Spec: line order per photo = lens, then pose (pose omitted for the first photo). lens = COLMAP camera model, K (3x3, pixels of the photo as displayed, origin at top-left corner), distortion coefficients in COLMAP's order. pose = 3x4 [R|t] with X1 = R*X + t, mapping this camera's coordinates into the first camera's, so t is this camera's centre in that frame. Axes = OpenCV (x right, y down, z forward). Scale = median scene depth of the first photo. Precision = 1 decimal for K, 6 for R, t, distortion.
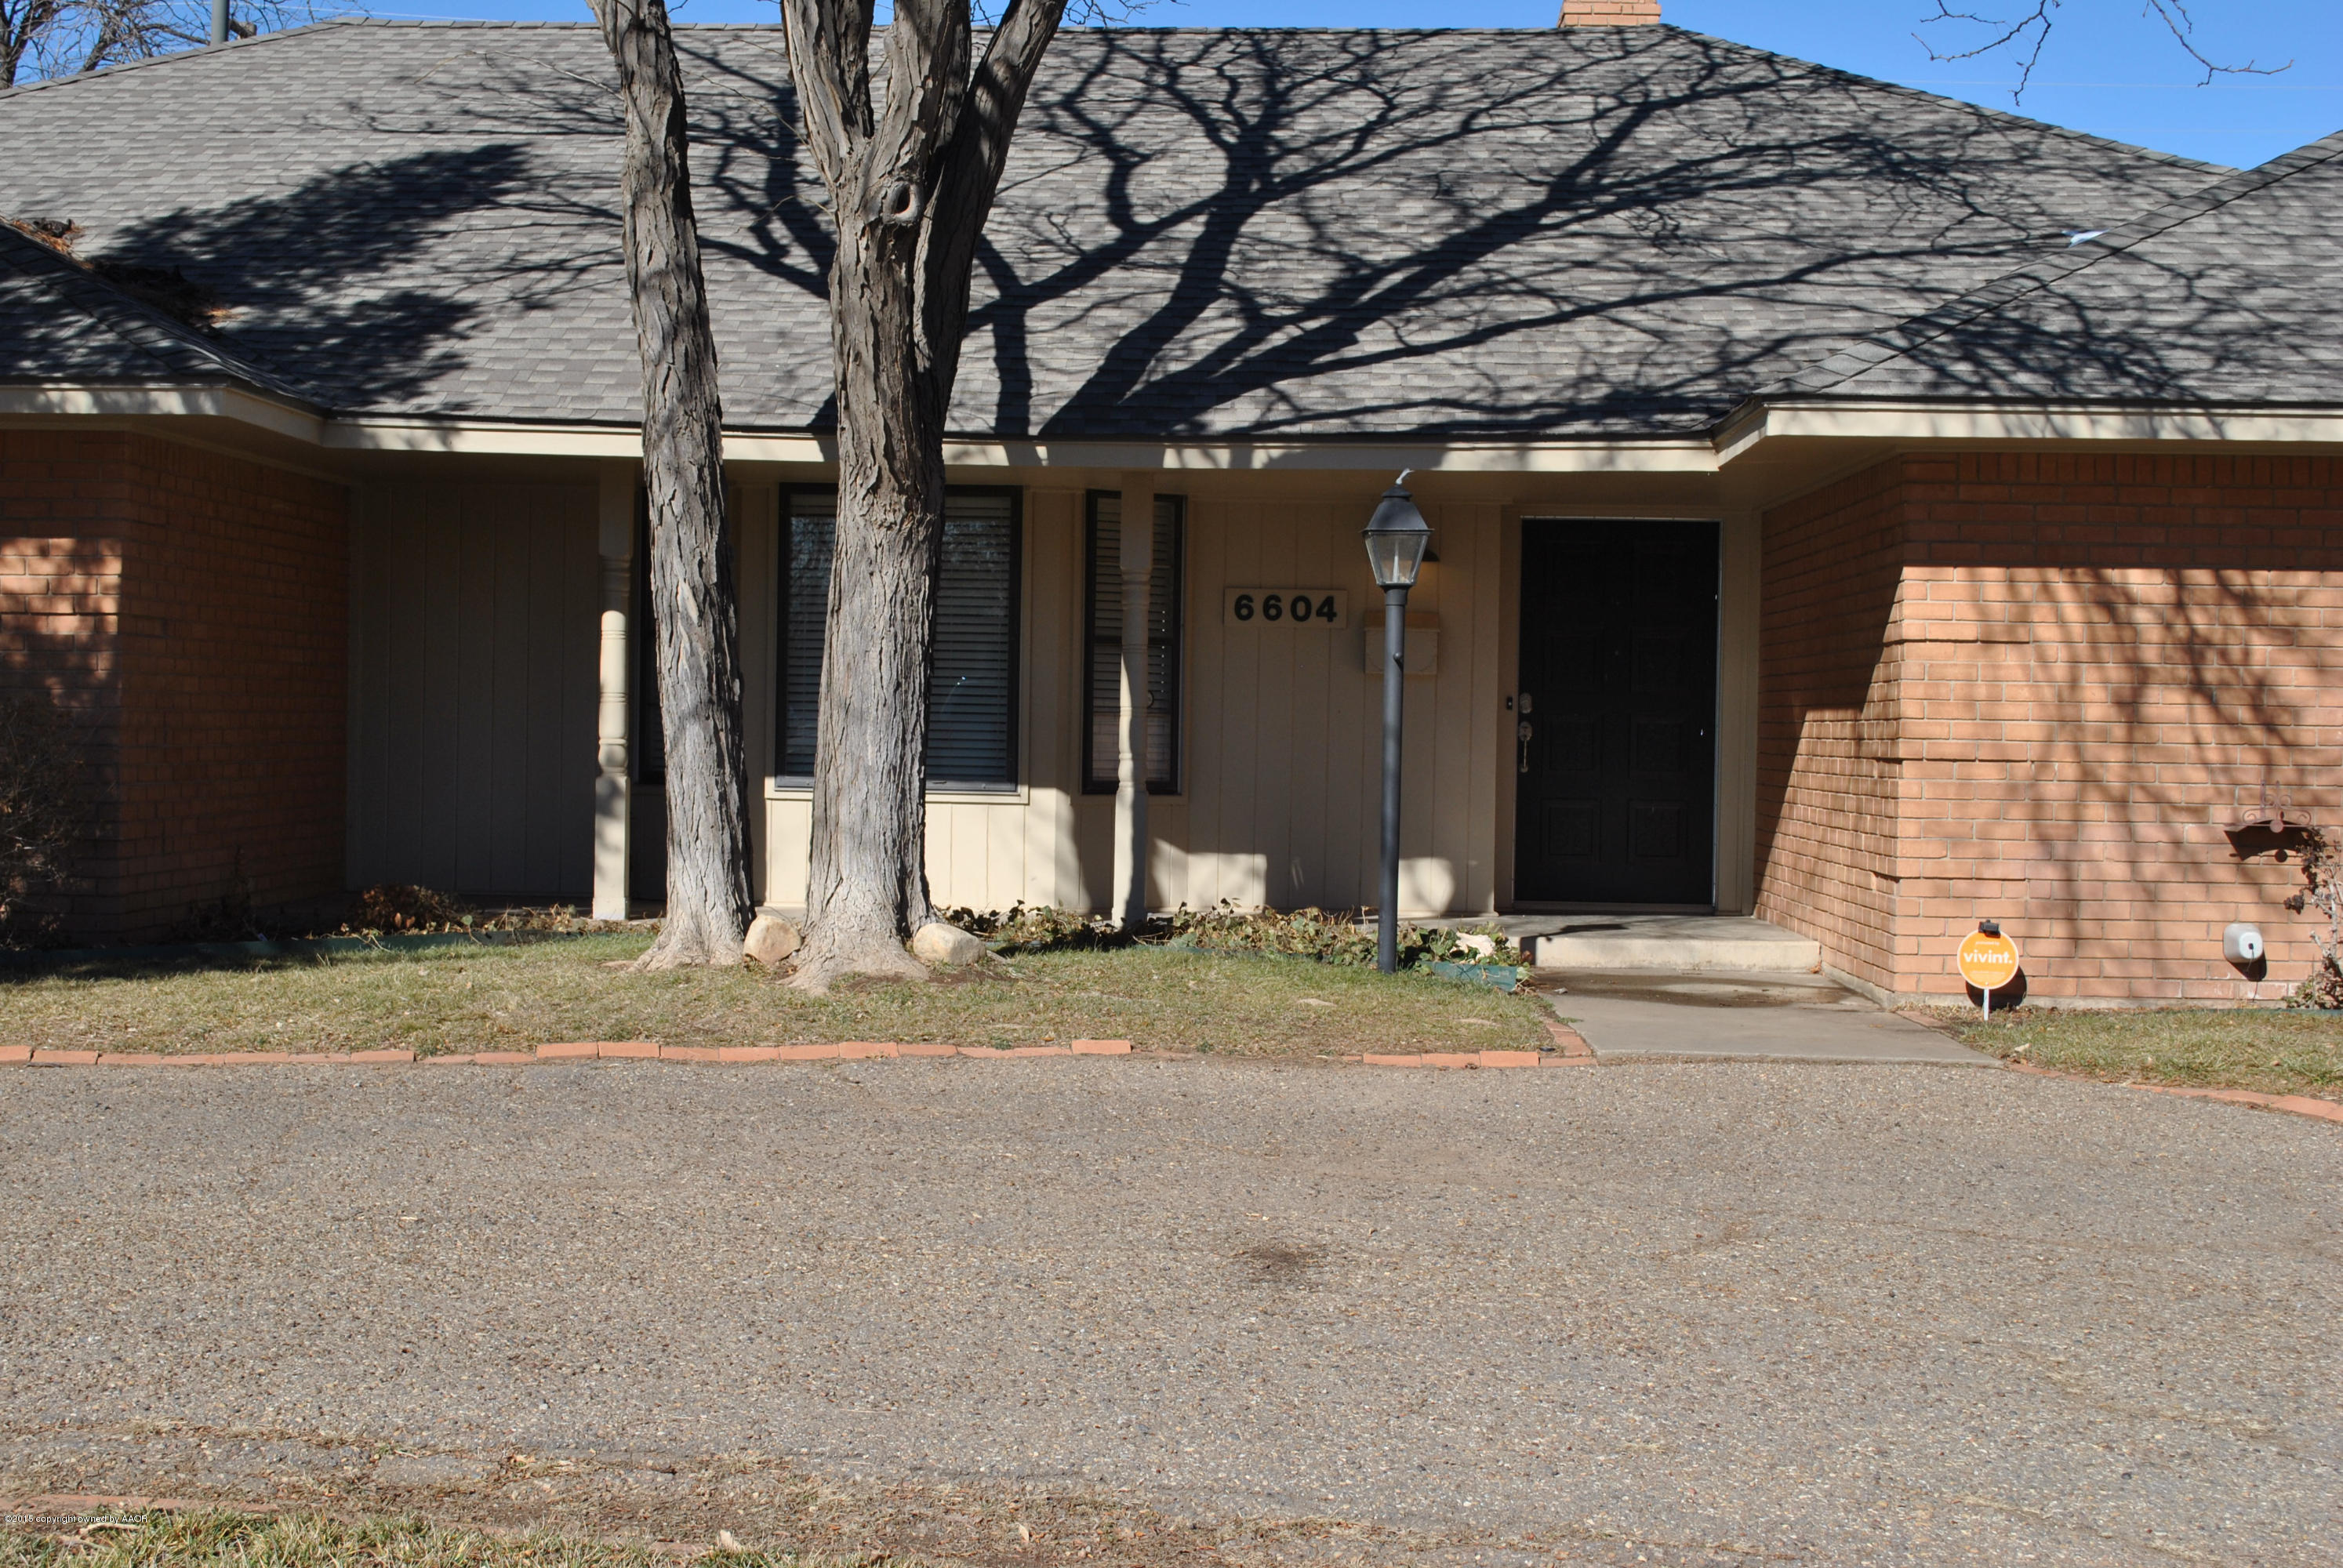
lens RADIAL K [[2896.3, 0, 1171.5], [0, 2896.3, 784.0], [0, 0, 1]] dist [-0.003767, -0.019510]
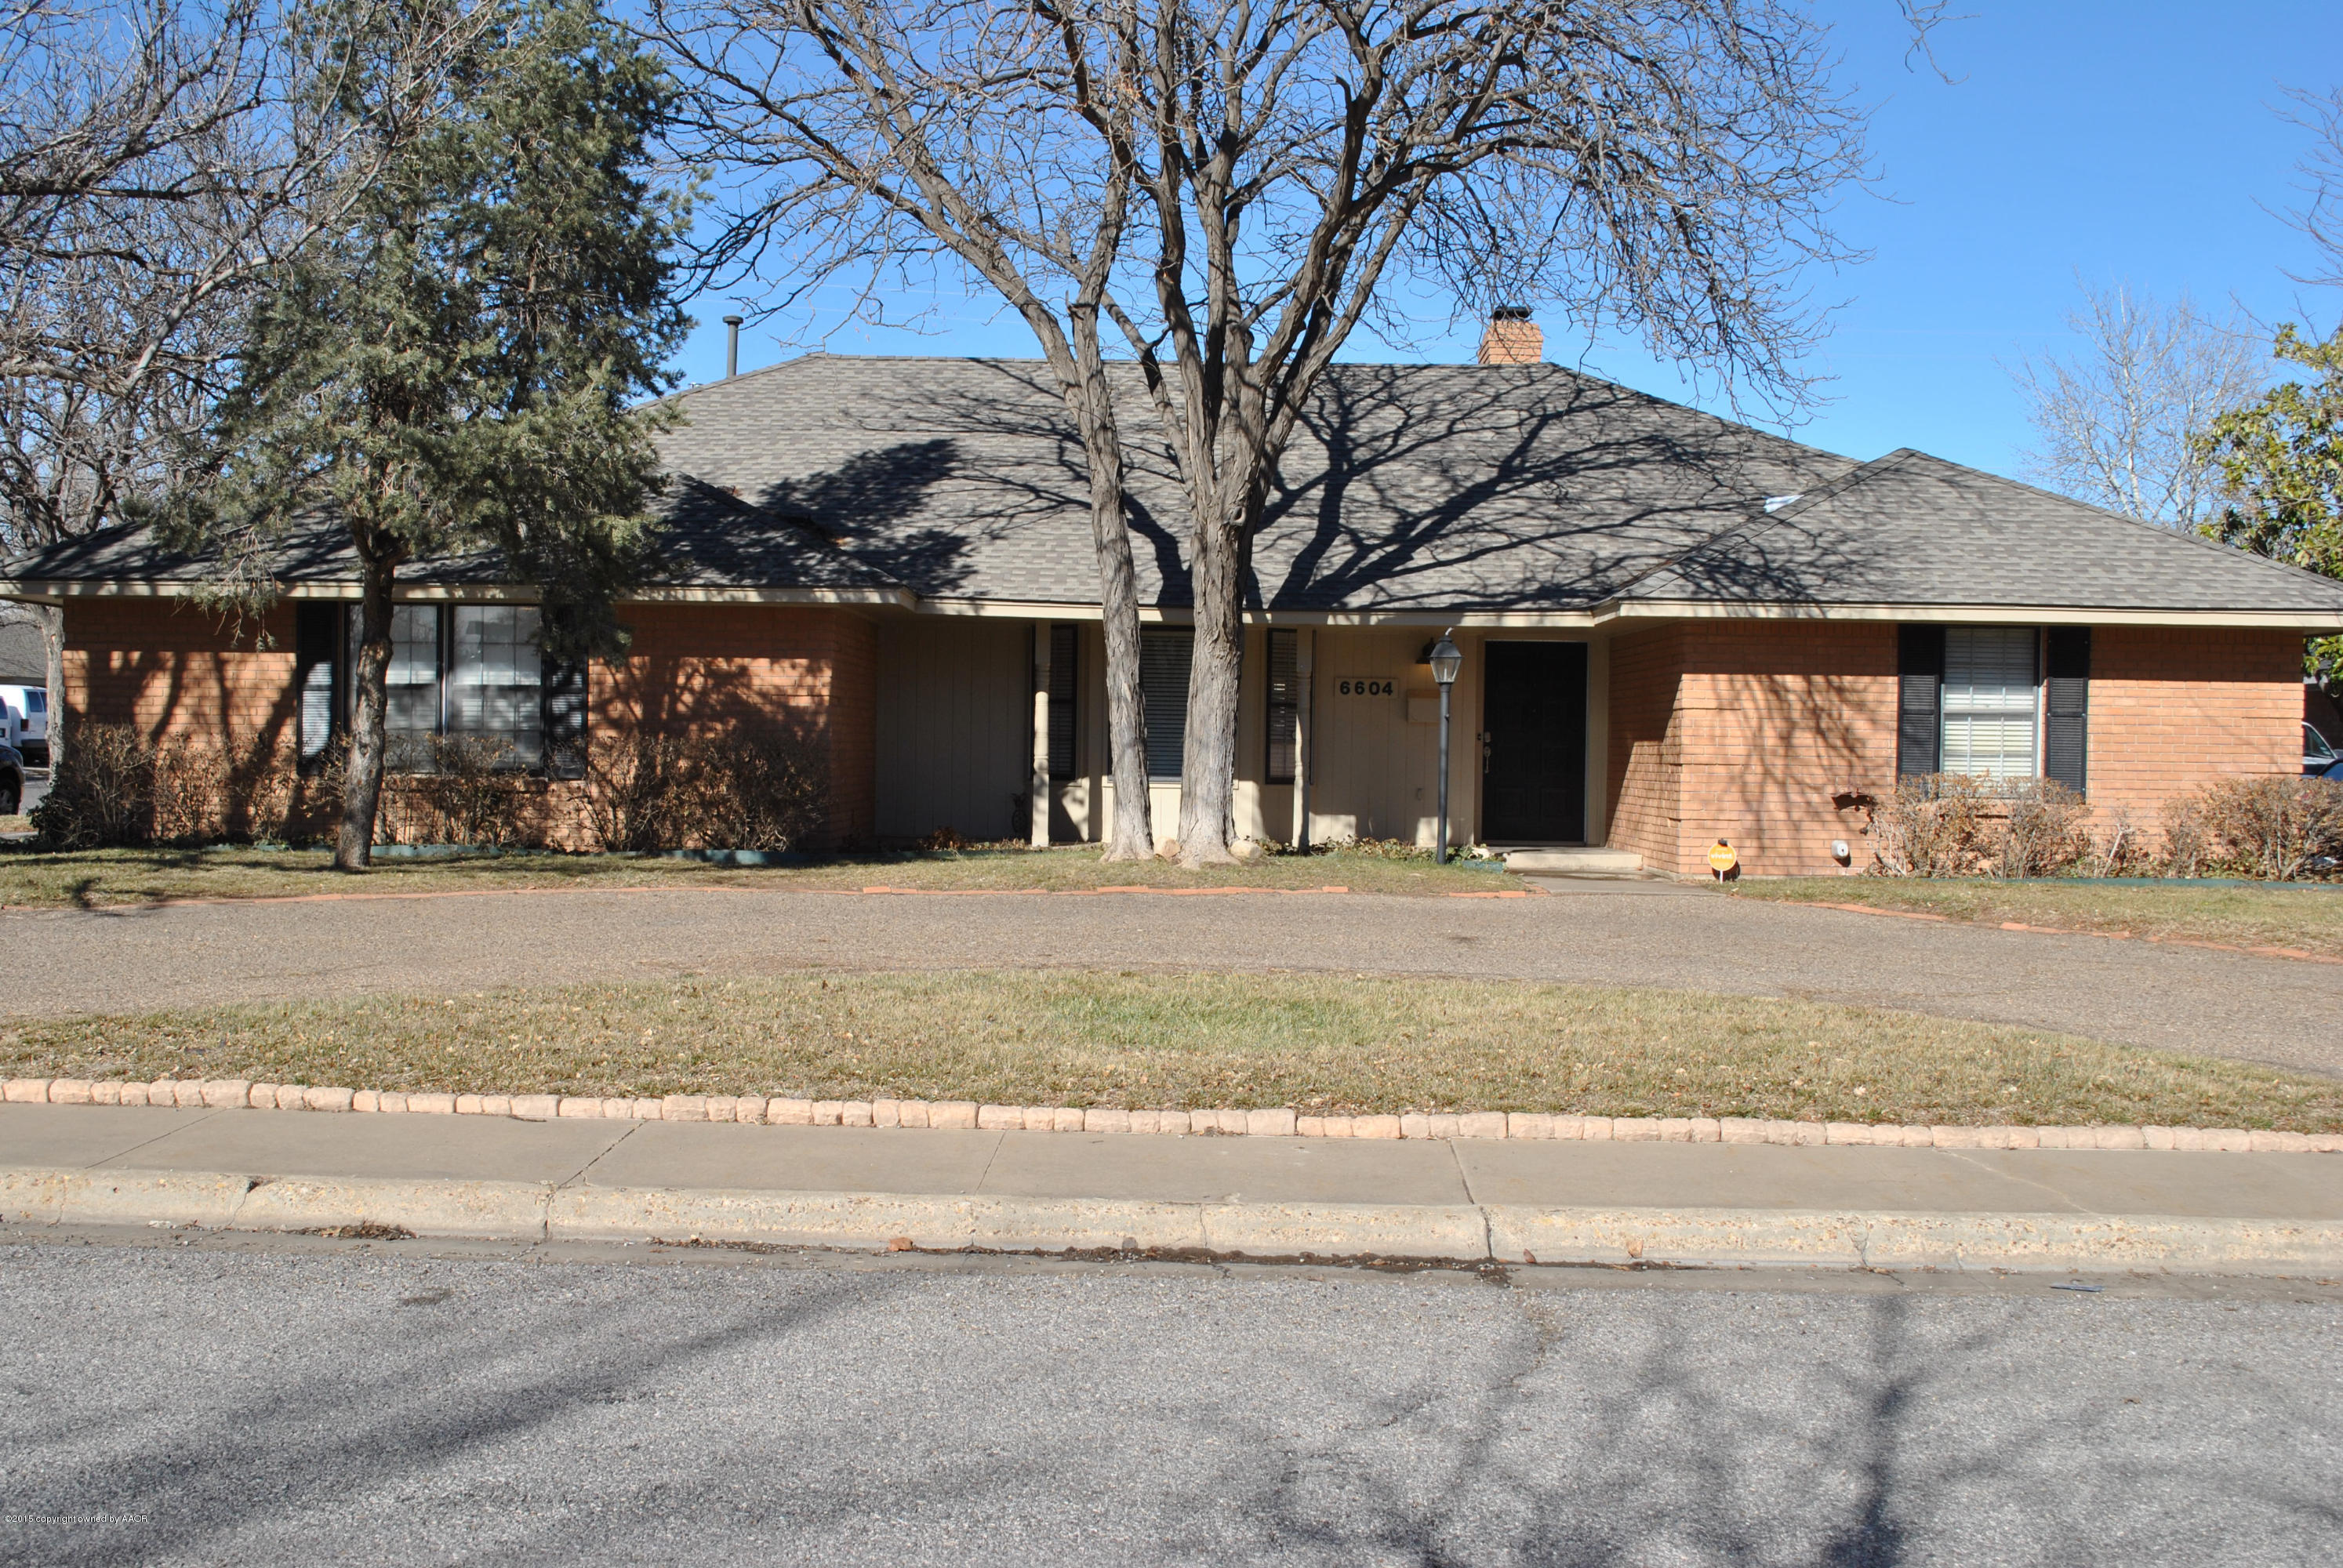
lens RADIAL K [[2491.7, 0, 1171.5], [0, 2491.7, 784.0], [0, 0, 1]] dist [0.001359, 0.005507]
pose [[0.999009, -0.002152, 0.044468, -0.184067], [0.002463, 0.999973, -0.006934, 0.016026], [-0.044452, 0.007036, 0.998987, -0.735589]]
